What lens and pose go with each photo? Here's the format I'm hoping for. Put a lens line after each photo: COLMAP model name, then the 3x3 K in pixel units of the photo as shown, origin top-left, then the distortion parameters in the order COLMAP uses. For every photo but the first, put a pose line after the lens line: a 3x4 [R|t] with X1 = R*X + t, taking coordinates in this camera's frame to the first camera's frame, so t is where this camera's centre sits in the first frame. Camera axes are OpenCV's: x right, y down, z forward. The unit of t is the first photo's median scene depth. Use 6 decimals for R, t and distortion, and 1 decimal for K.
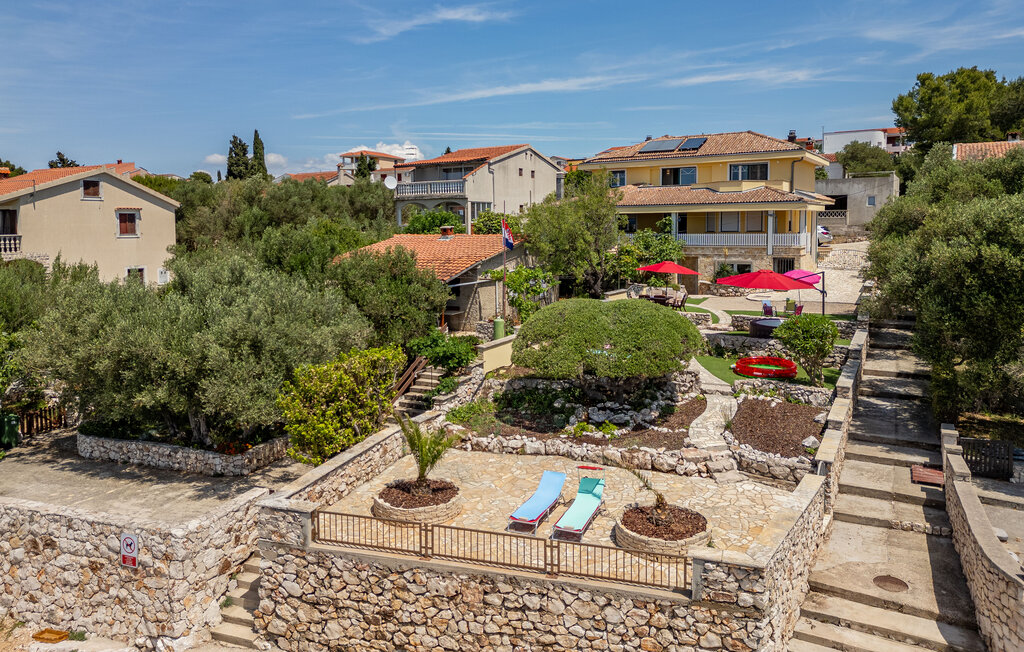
lens RADIAL K [[712.1, 0, 510.9], [0, 712.1, 255.6], [0, 0, 1]] dist [0.044214, -0.018898]
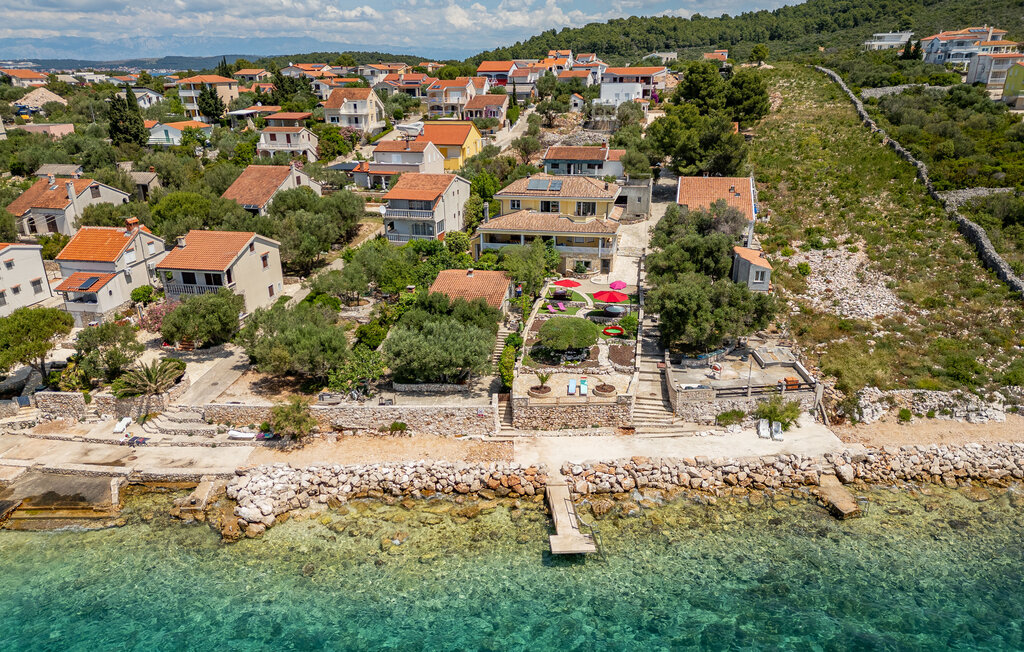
lens RADIAL K [[712.1, 0, 488.8], [0, 712.1, 348.7], [0, 0, 1]] dist [0.044214, -0.018898]
pose [[0.955638, -0.119183, 0.269355, -1.025293], [0.025534, 0.944557, 0.327354, -0.823577], [-0.293436, -0.305954, 0.905697, -1.673099]]
